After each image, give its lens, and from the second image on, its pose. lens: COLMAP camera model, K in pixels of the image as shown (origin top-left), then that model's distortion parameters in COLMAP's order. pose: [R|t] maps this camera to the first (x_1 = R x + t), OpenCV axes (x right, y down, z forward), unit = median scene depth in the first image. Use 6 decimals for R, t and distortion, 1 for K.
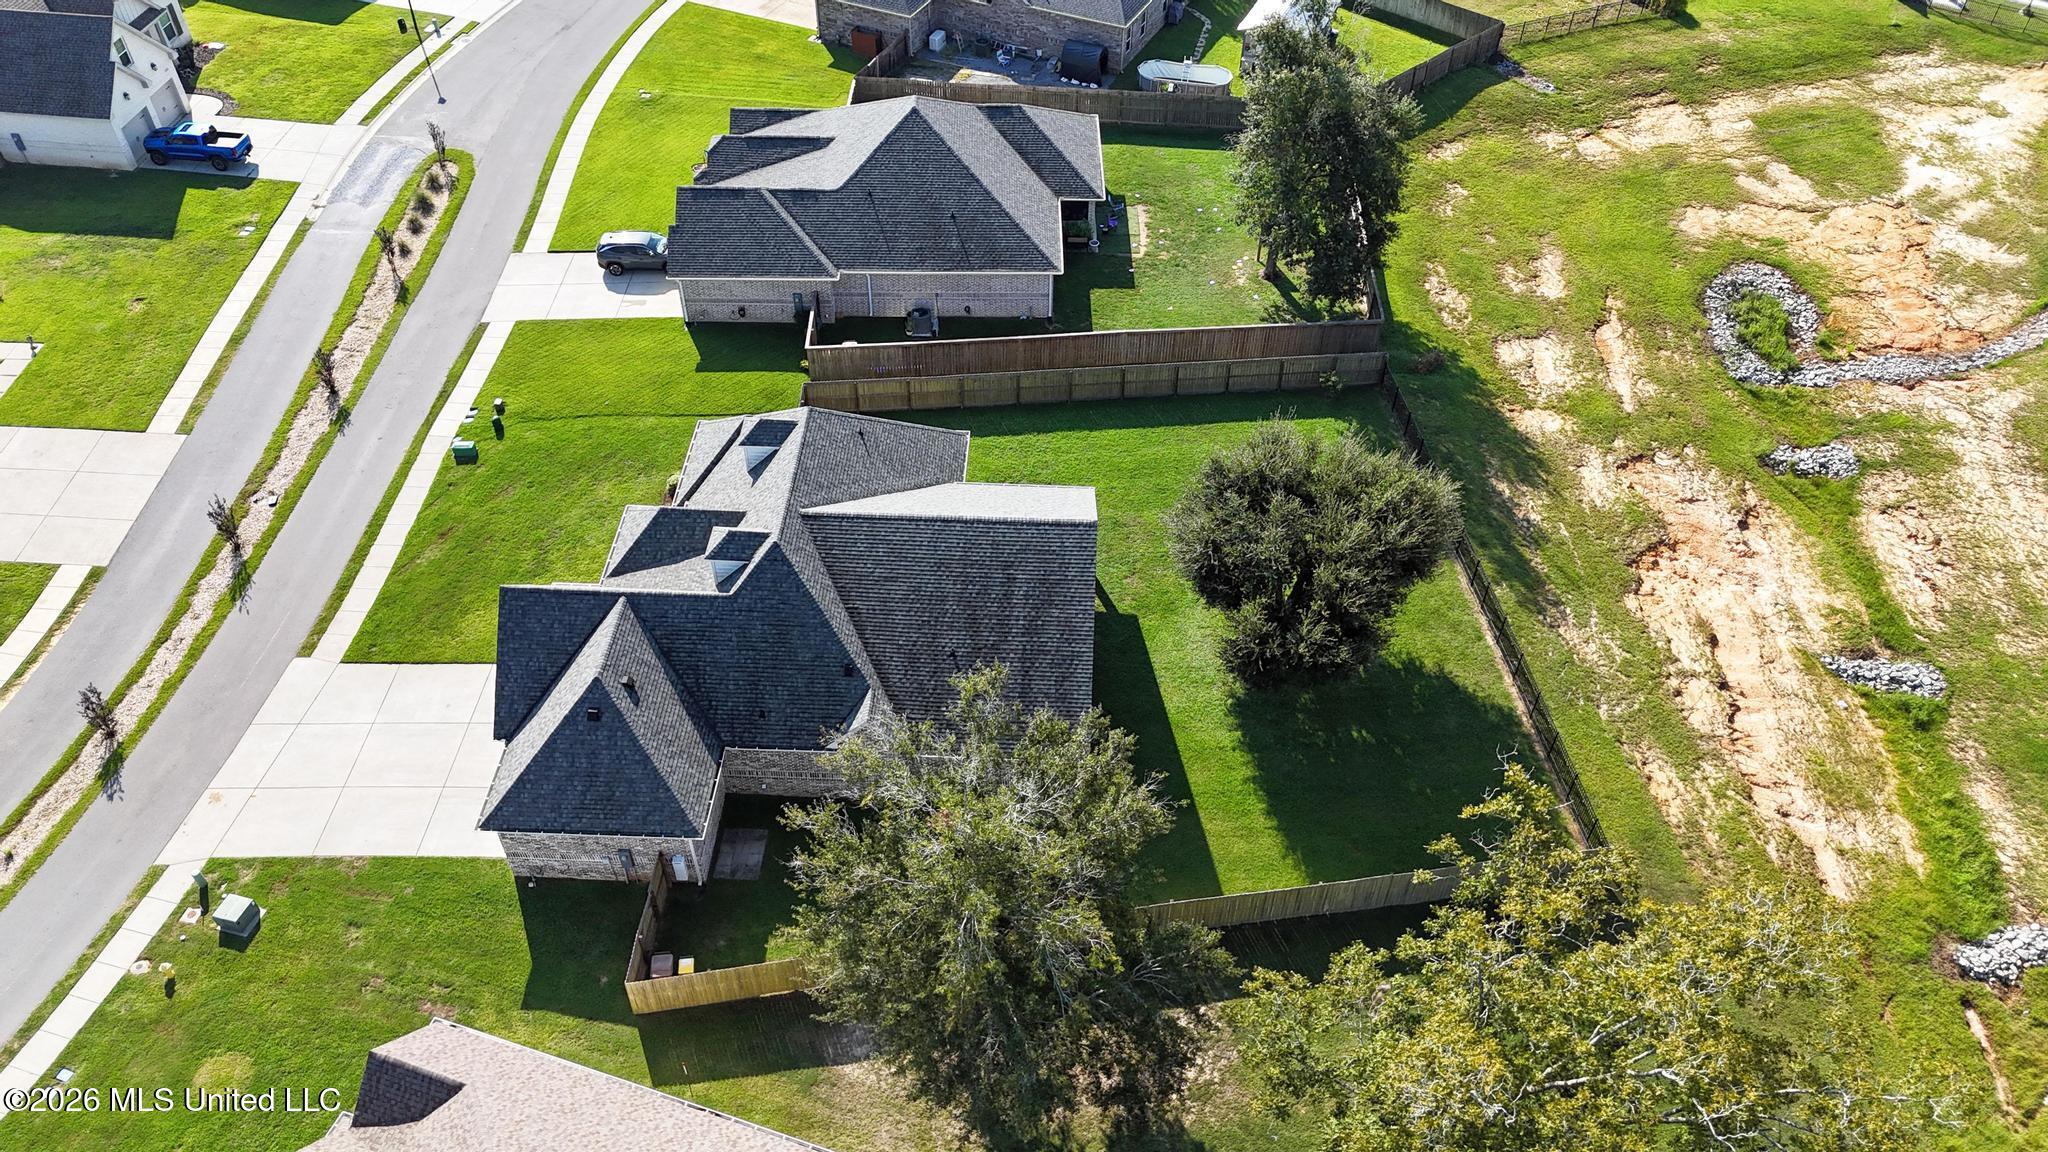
lens RADIAL K [[1499.9, 0, 1027.2], [0, 1499.9, 568.3], [0, 0, 1]] dist [0.058783, -0.053517]
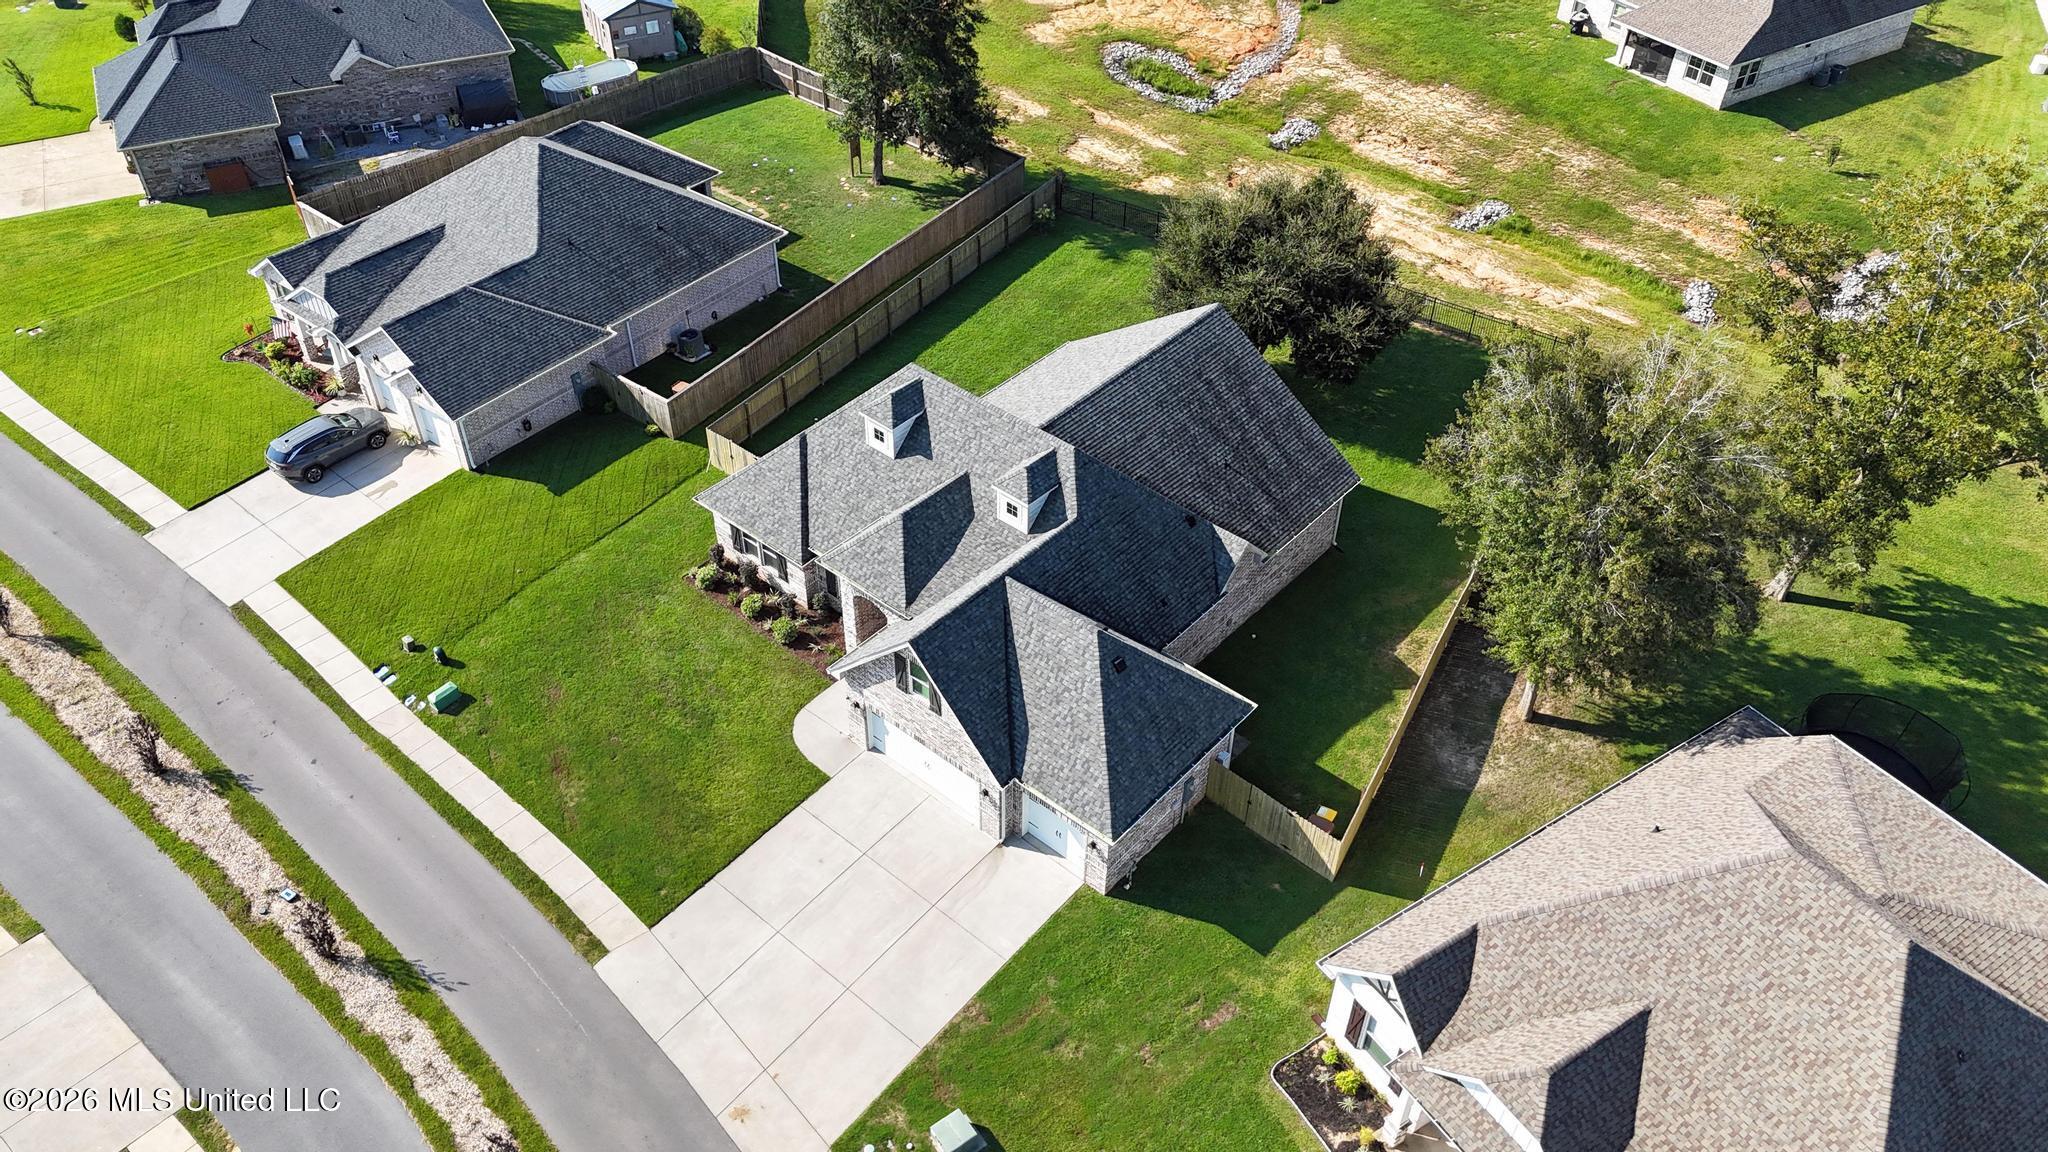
lens RADIAL K [[1499.9, 0, 1017.3], [0, 1499.9, 575.1], [0, 0, 1]] dist [0.058783, -0.053517]
pose [[0.622841, -0.516206, 0.587878, -0.575615], [0.542342, 0.826458, 0.151102, -0.083164], [-0.563856, 0.224719, 0.794712, 0.203663]]
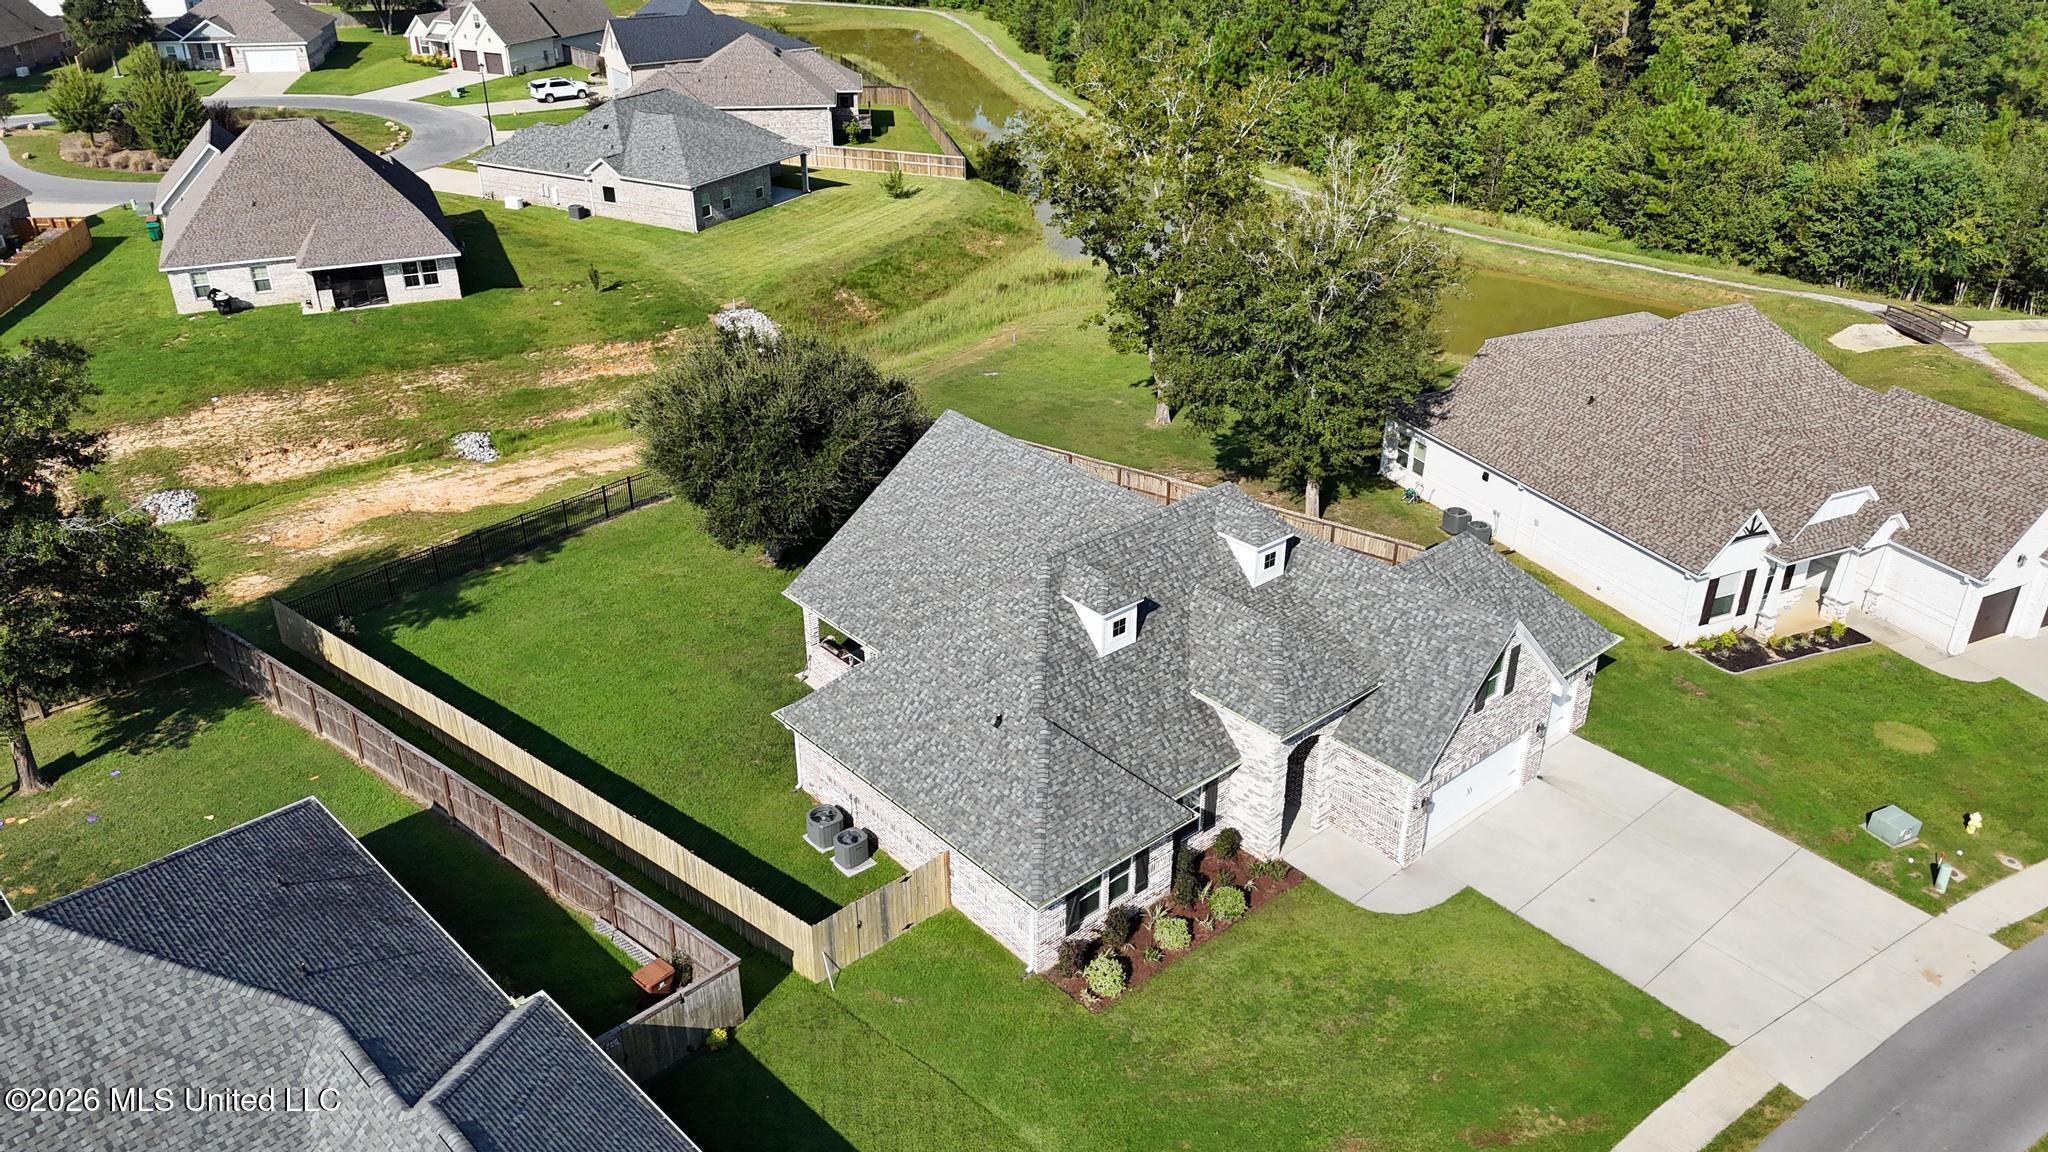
lens RADIAL K [[1499.9, 0, 1029.8], [0, 1499.9, 584.6], [0, 0, 1]] dist [0.058783, -0.053517]
pose [[-0.693787, -0.346446, 0.631375, -0.481123], [0.495916, 0.405906, 0.767664, -0.527388], [-0.522233, 0.845704, -0.109804, 0.876964]]
